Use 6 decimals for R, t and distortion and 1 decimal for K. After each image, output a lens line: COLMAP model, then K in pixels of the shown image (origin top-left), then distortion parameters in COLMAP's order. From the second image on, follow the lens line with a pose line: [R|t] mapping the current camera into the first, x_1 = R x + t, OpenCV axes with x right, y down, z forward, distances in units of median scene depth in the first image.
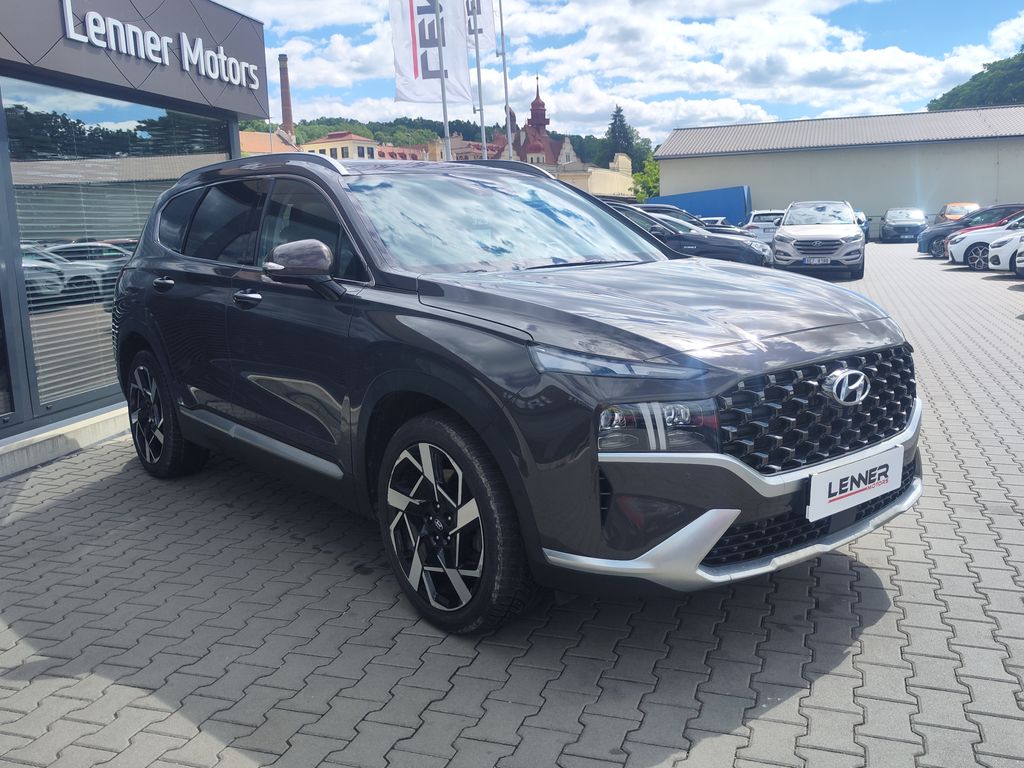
lens RADIAL K [[913.8, 0, 514.8], [0, 913.8, 385.8], [0, 0, 1]] dist [-0.001327, 0.004997]
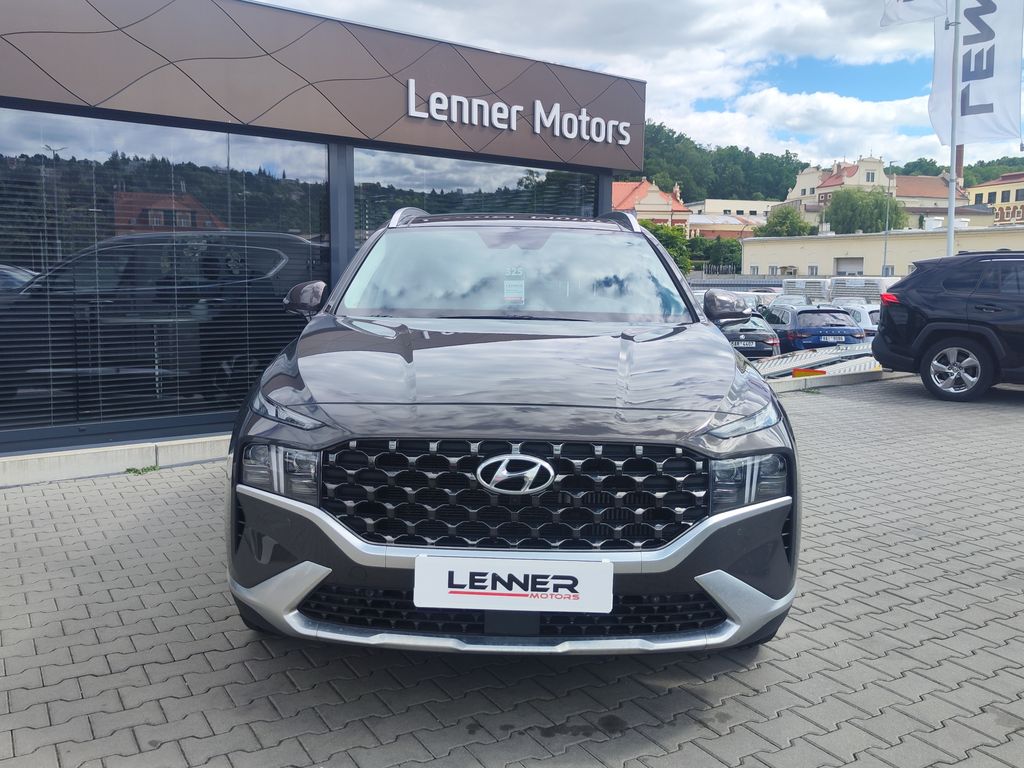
lens RADIAL K [[913.8, 0, 510.6], [0, 913.8, 391.4], [0, 0, 1]] dist [-0.001327, 0.004997]
pose [[0.750956, 0.125695, -0.648280, 0.397927], [-0.152027, 0.988255, 0.015507, -0.039085], [0.642614, 0.086911, 0.761244, 0.139595]]
